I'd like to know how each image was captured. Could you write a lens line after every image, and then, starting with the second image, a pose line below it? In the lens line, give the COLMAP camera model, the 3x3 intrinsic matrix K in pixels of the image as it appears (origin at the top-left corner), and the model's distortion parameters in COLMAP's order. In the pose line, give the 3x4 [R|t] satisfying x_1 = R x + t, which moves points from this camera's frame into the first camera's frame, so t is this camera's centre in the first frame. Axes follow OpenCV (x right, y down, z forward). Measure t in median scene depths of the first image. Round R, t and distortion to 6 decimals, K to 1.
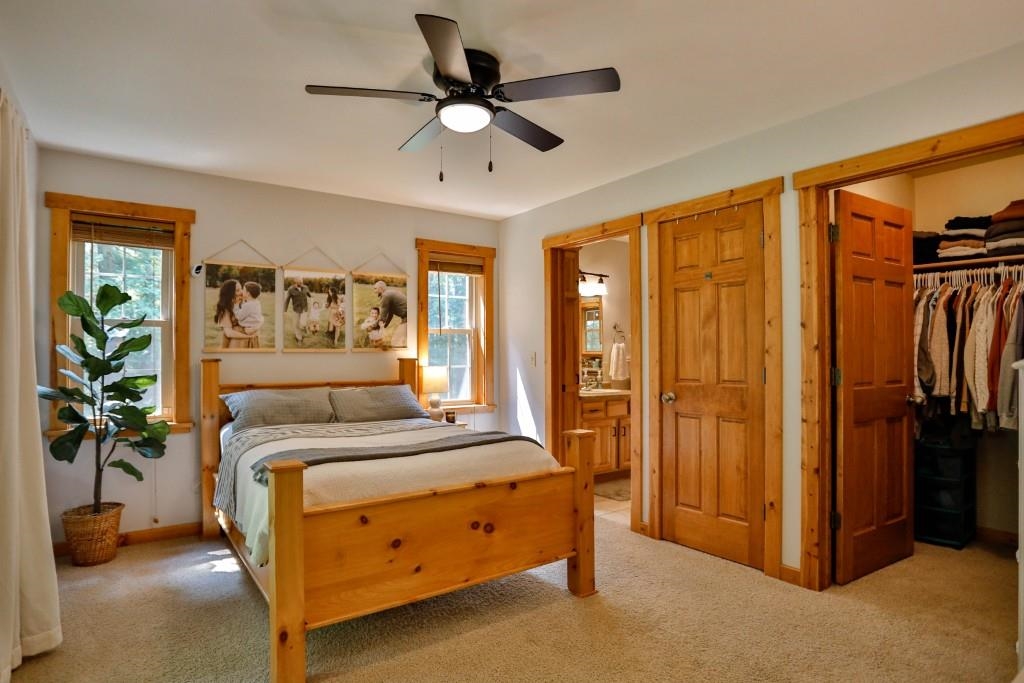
lens RADIAL K [[569.8, 0, 509.1], [0, 569.8, 346.0], [0, 0, 1]] dist [-0.031373, -0.000443]
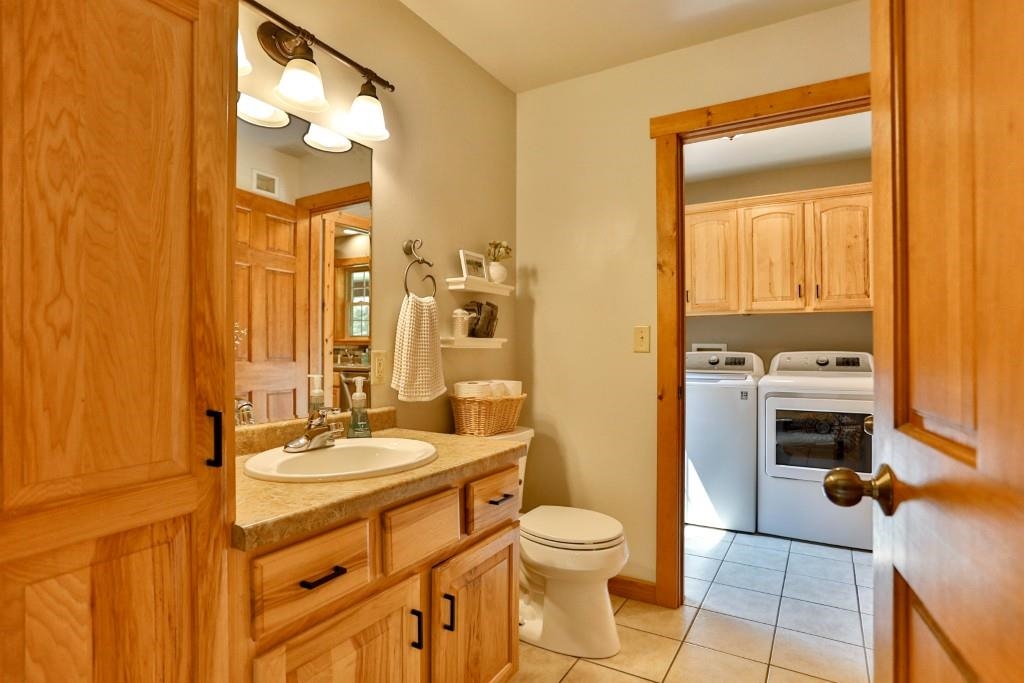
lens RADIAL K [[522.0, 0, 508.5], [0, 522.0, 348.0], [0, 0, 1]] dist [-0.023834, 0.001526]
pose [[0.917296, 0.007541, 0.398134, 0.129945], [-0.011250, 0.999912, 0.006981, 0.027408], [-0.398046, -0.010883, 0.917301, 0.767192]]
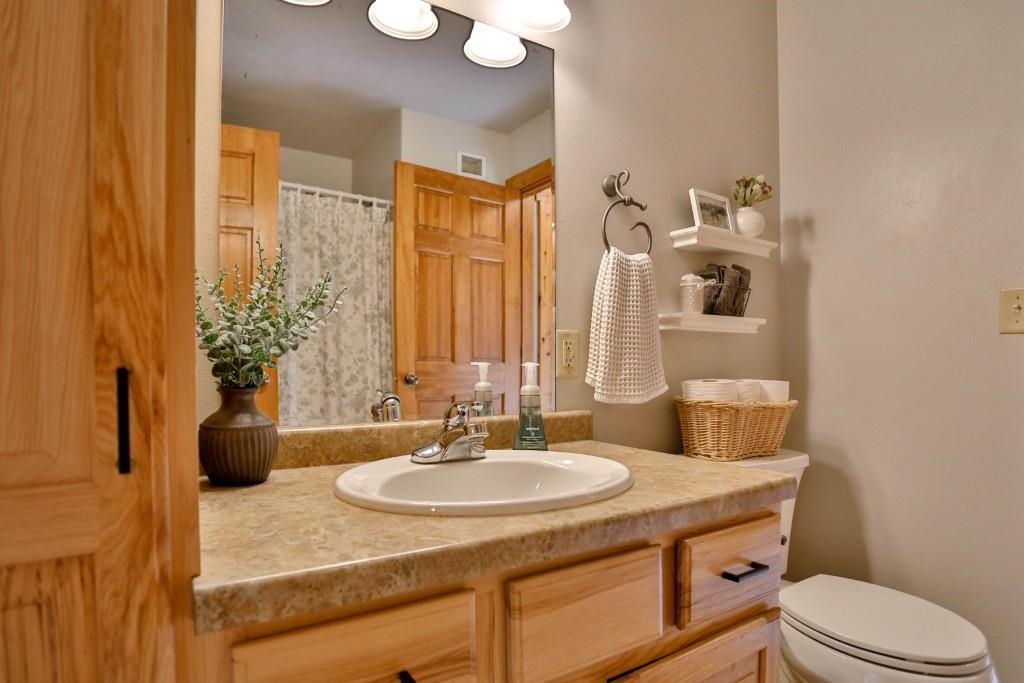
lens RADIAL K [[554.8, 0, 504.7], [0, 554.8, 373.4], [0, 0, 1]] dist [-0.073592, 0.028794]
pose [[0.998738, 0.002503, -0.050159, 0.171753], [-0.001109, 0.999613, 0.027786, 0.045218], [0.050209, -0.027696, 0.998355, 0.854218]]
